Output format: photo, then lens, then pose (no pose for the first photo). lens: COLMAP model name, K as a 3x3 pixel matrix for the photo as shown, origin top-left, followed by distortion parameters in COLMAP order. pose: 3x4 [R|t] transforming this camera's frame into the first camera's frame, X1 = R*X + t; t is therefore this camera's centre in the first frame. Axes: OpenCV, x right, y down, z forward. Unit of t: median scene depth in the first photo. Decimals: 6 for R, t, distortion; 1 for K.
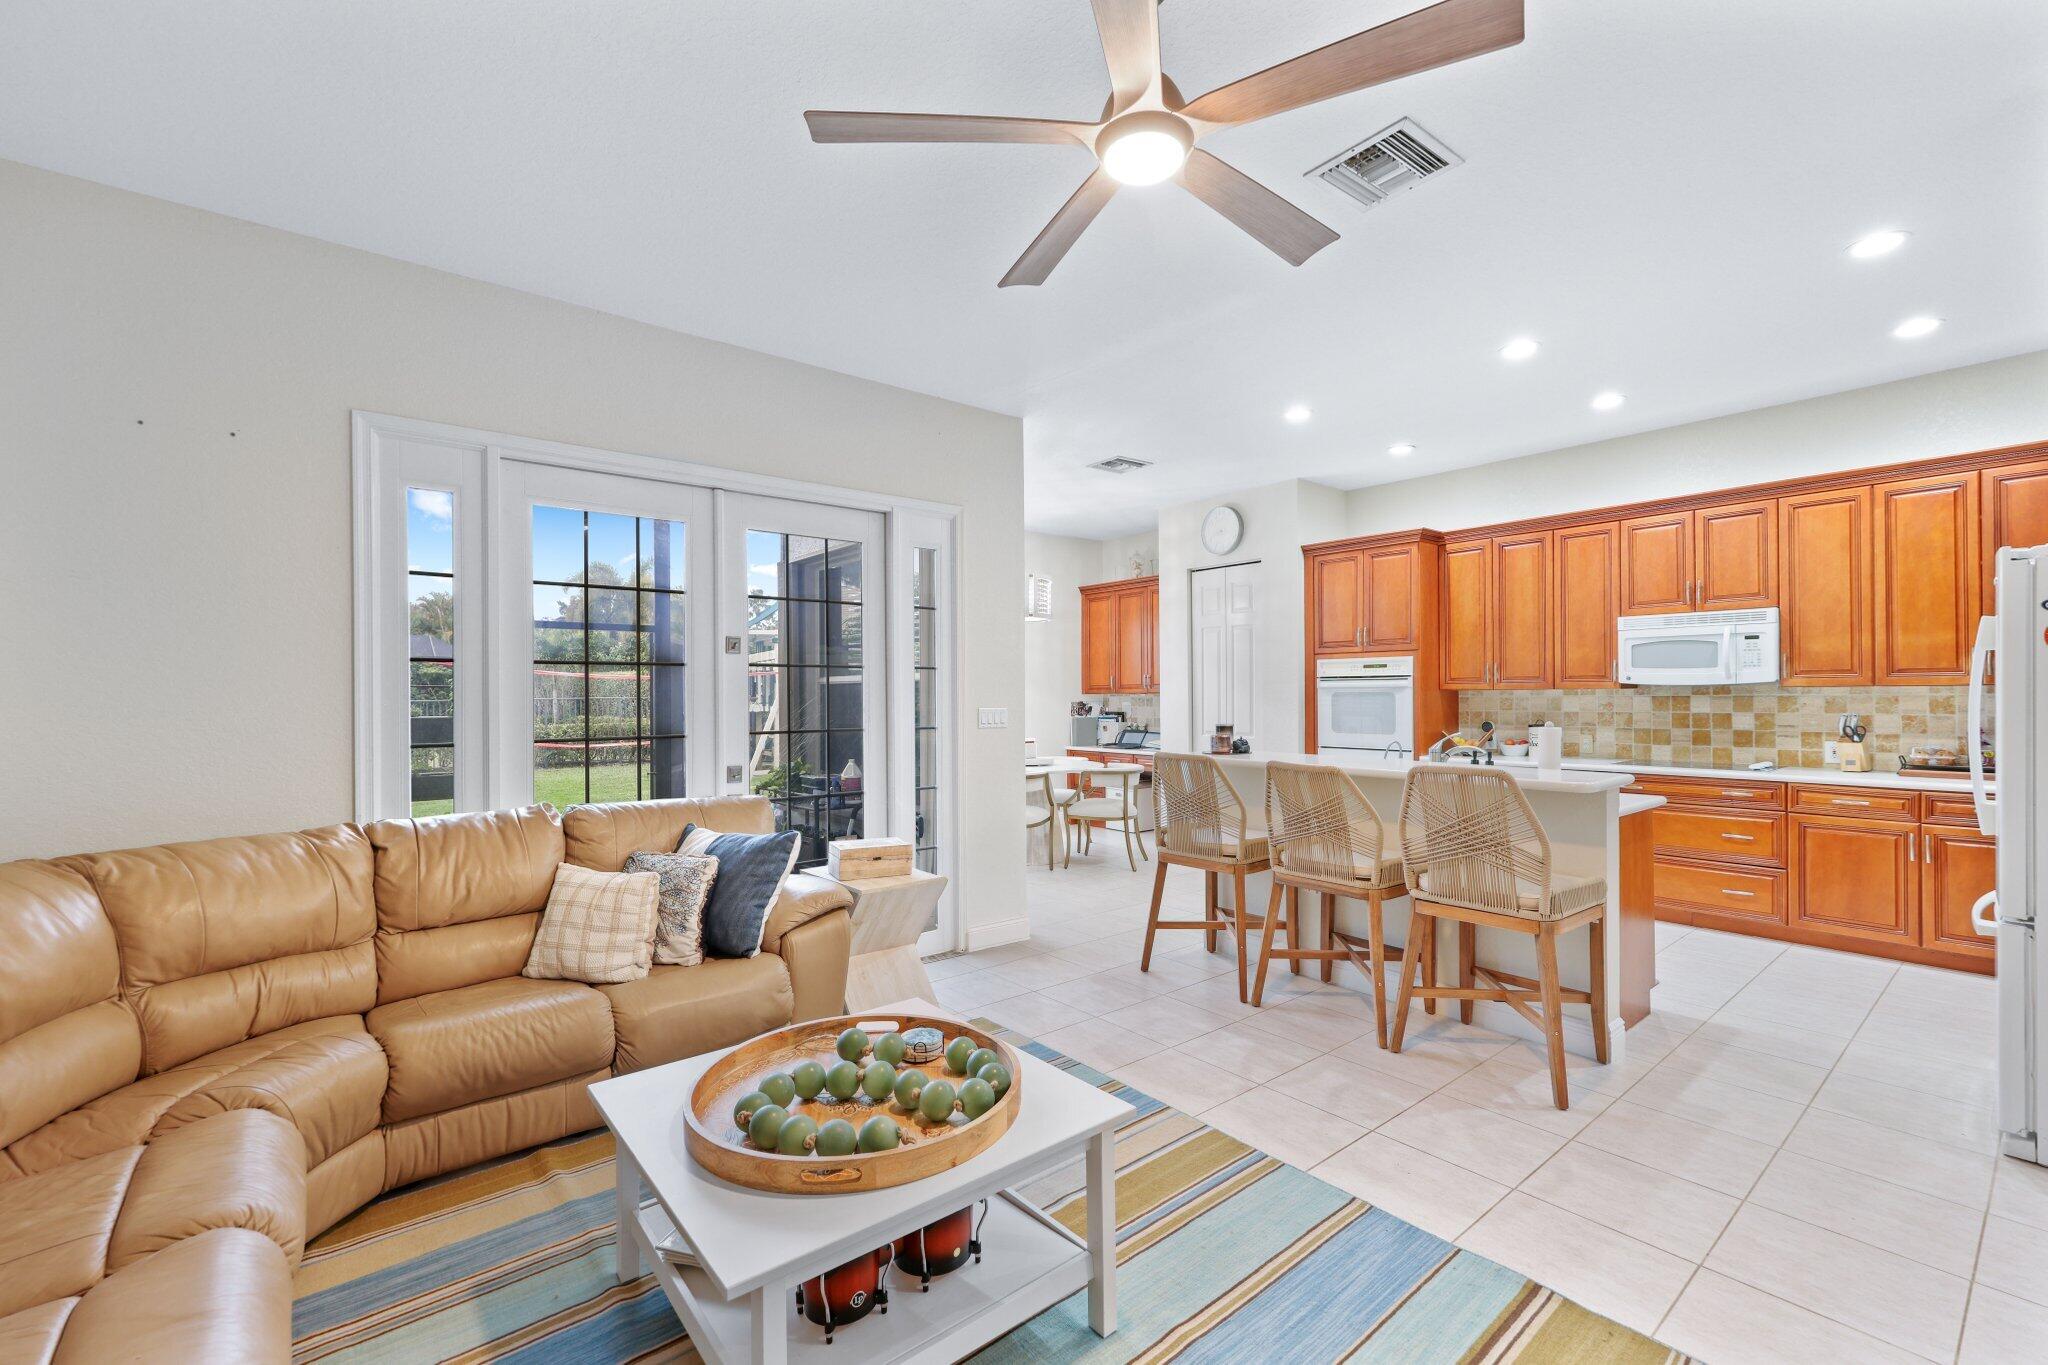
lens RADIAL K [[871.0, 0, 1036.0], [0, 871.0, 696.8], [0, 0, 1]] dist [0.002604, 0.000003]
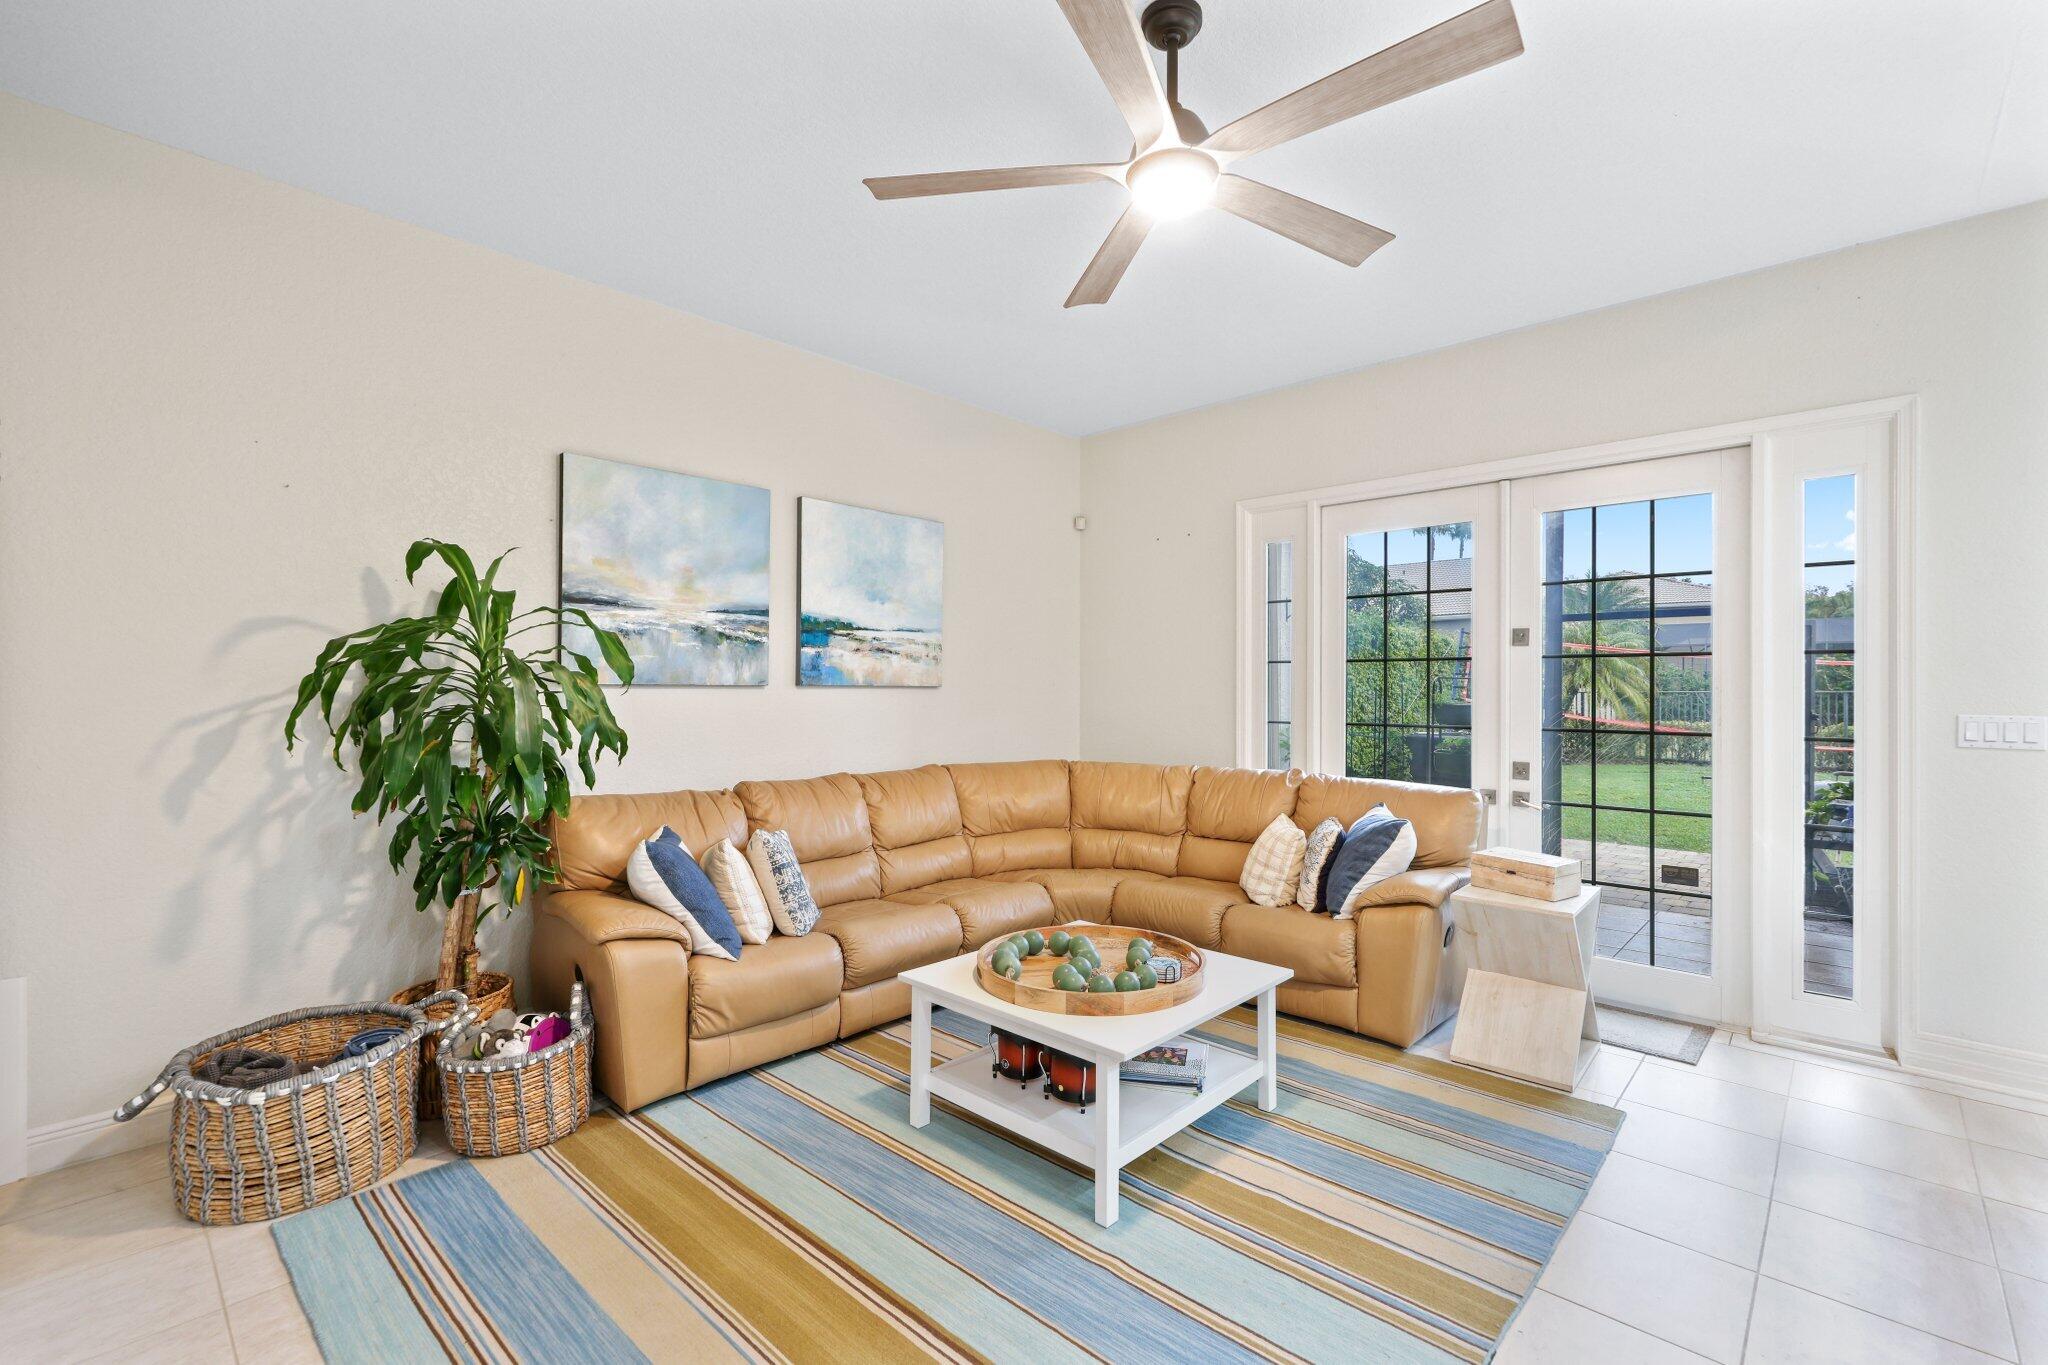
lens RADIAL K [[881.6, 0, 1013.3], [0, 881.6, 683.6], [0, 0, 1]] dist [0.000742, 0.000430]
pose [[0.119572, 0.004532, -0.992815, 0.482191], [-0.005200, 0.999979, 0.003938, -0.007241], [0.992812, 0.004692, 0.119593, 0.278784]]
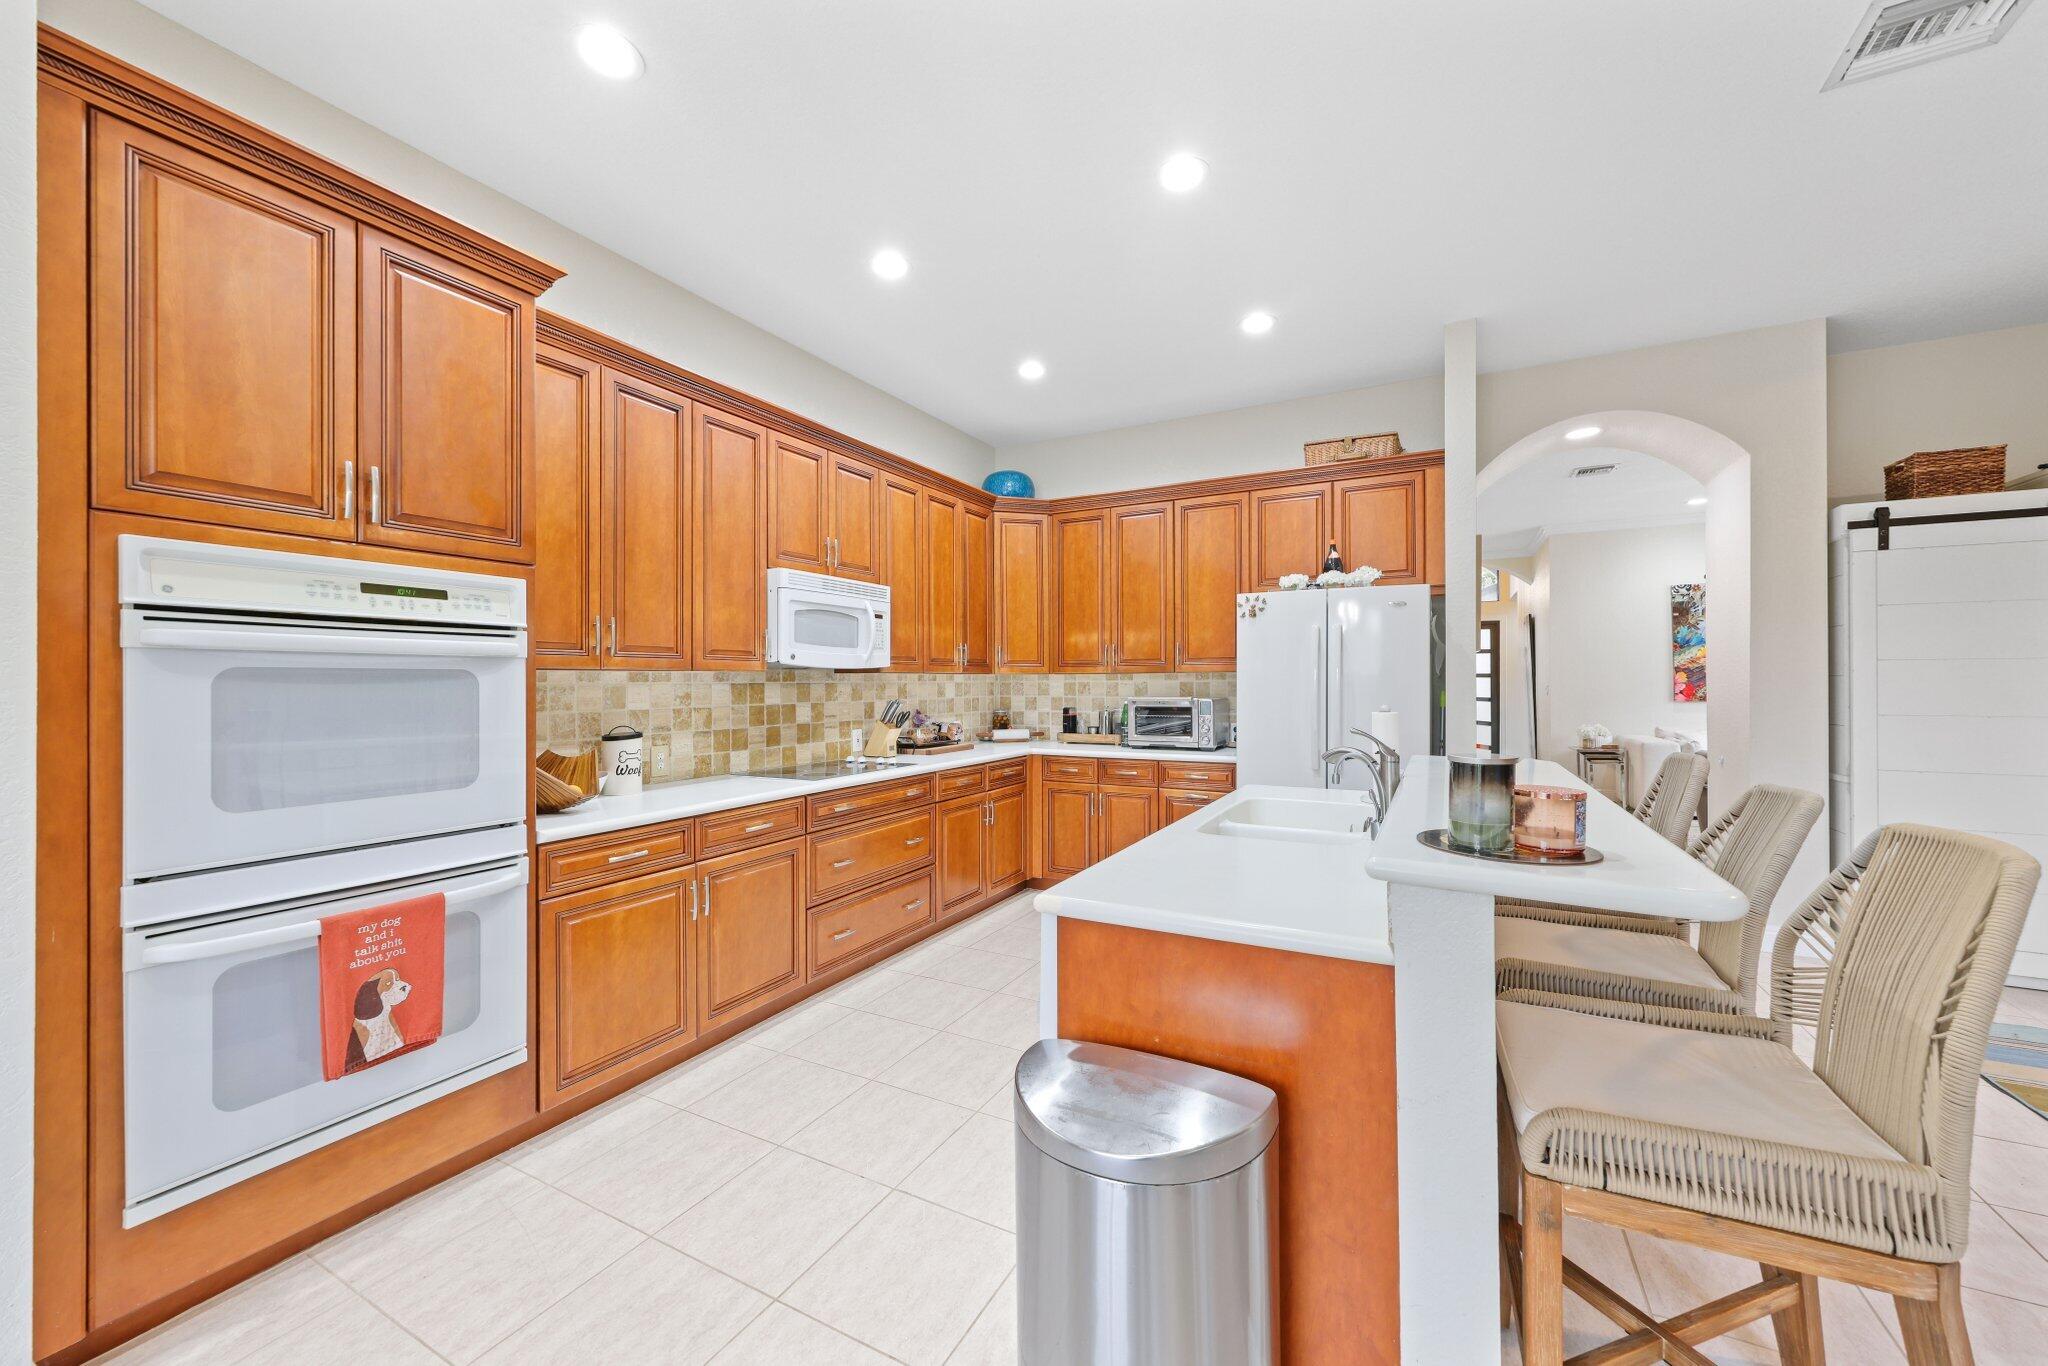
lens RADIAL K [[799.4, 0, 1023.6], [0, 799.4, 681.5], [0, 0, 1]] dist [0.000749, -0.000305]
pose [[-0.393112, 0.008084, 0.919455, 0.016555], [0.007772, 0.999955, -0.005469, 0.003620], [-0.919458, 0.004996, -0.393157, 1.164283]]
